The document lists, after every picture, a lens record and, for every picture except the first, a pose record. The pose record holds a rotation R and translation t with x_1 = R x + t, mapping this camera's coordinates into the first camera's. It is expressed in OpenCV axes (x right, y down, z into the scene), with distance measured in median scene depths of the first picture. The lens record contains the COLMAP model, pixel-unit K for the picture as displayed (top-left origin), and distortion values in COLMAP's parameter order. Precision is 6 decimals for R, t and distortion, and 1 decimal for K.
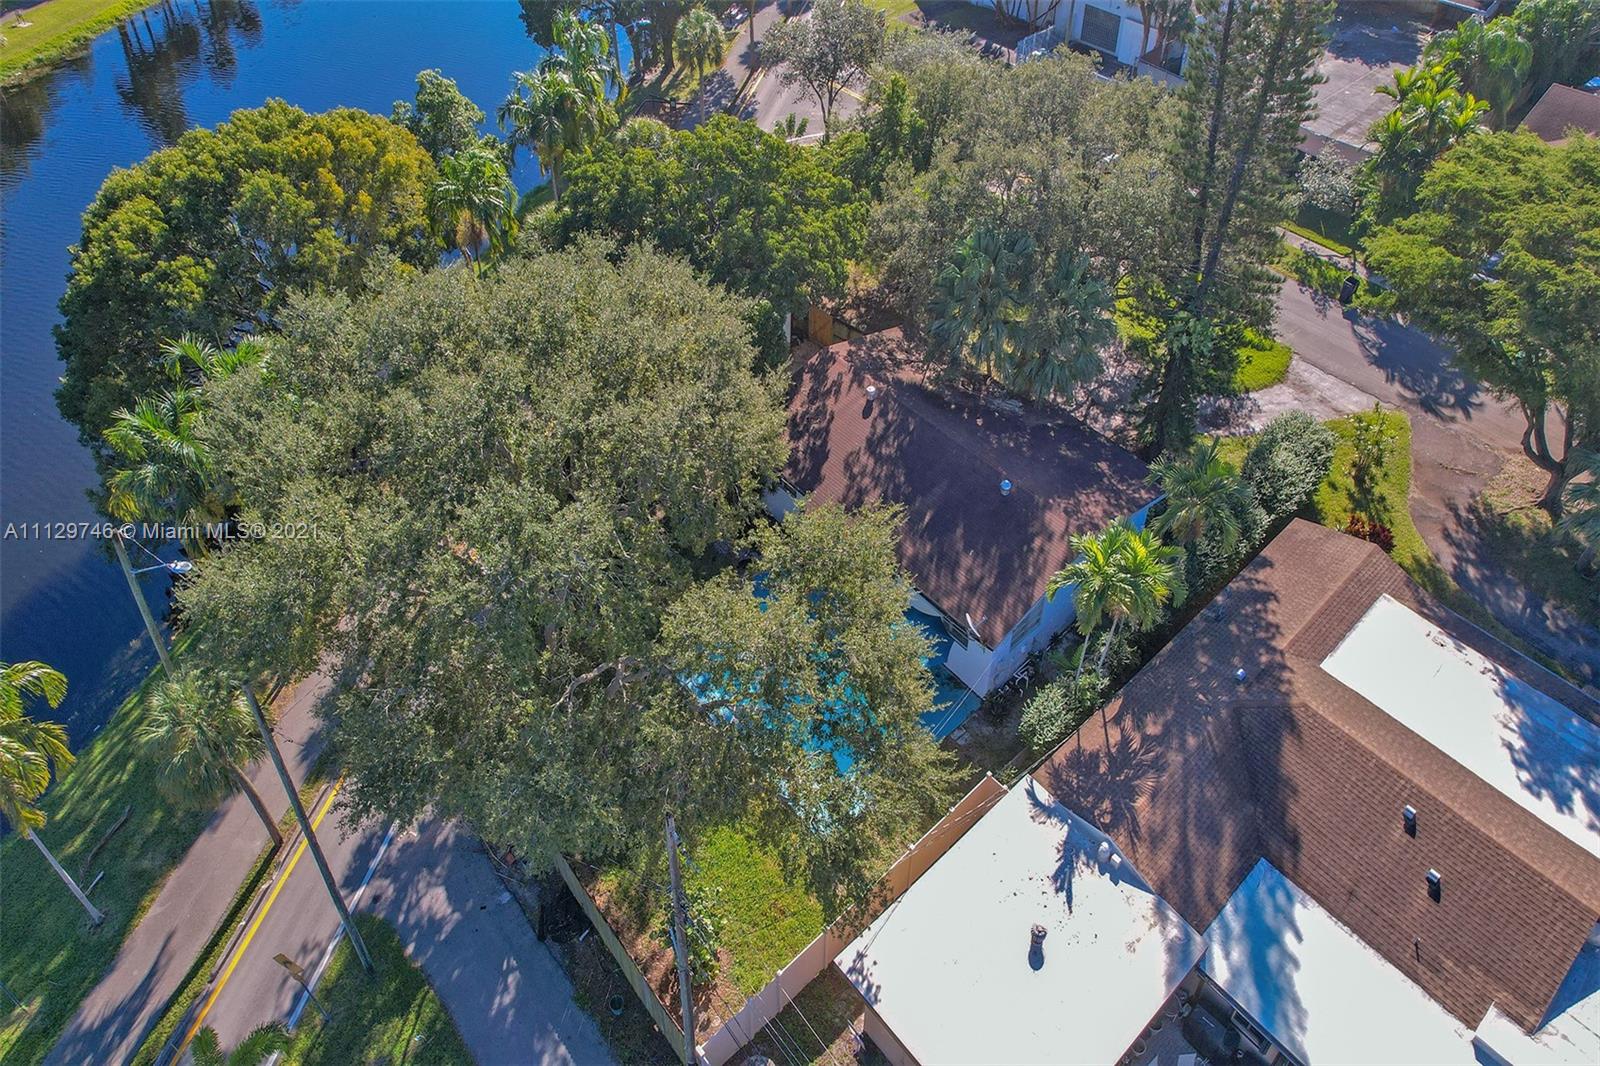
lens RADIAL K [[982.0, 0, 800.0], [0, 982.0, 533.0], [0, 0, 1]] dist [-0.053177, 0.029659]
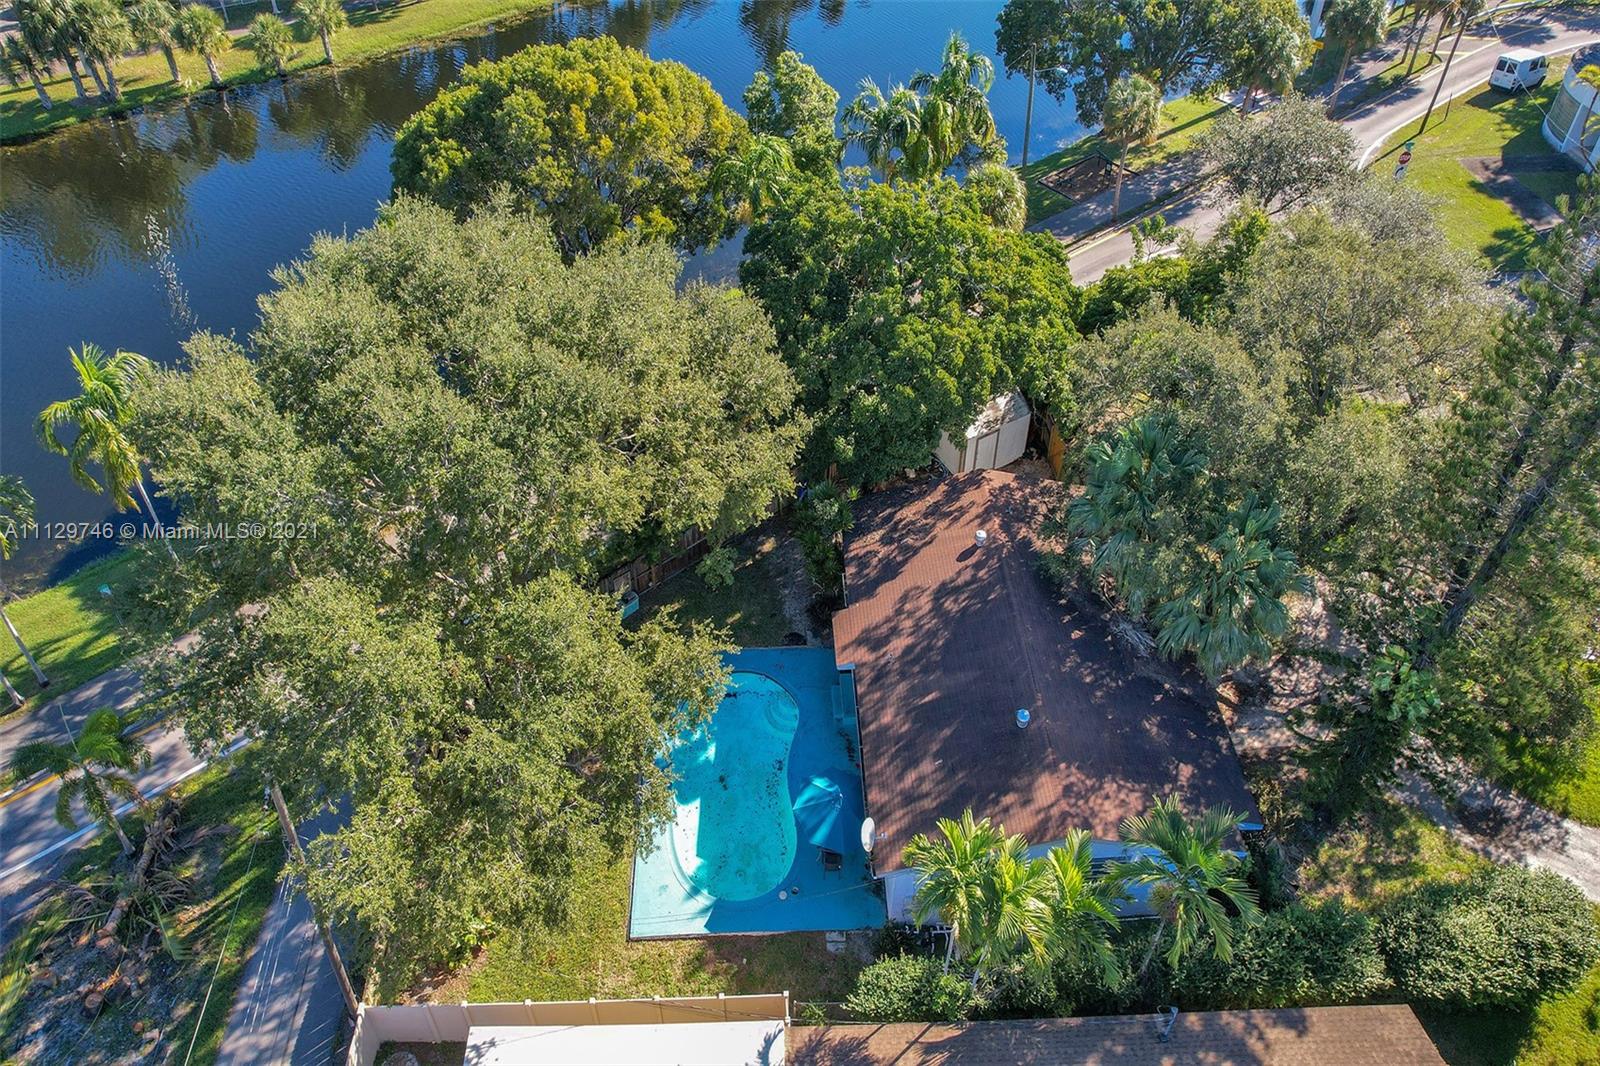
lens RADIAL K [[981.8, 0, 800.0], [0, 981.8, 533.0], [0, 0, 1]] dist [-0.082902, 0.058123]
pose [[0.749448, 0.471546, -0.464728, 0.402977], [-0.481979, 0.869830, 0.105323, -0.187693], [0.453899, 0.145055, 0.879167, 0.225793]]
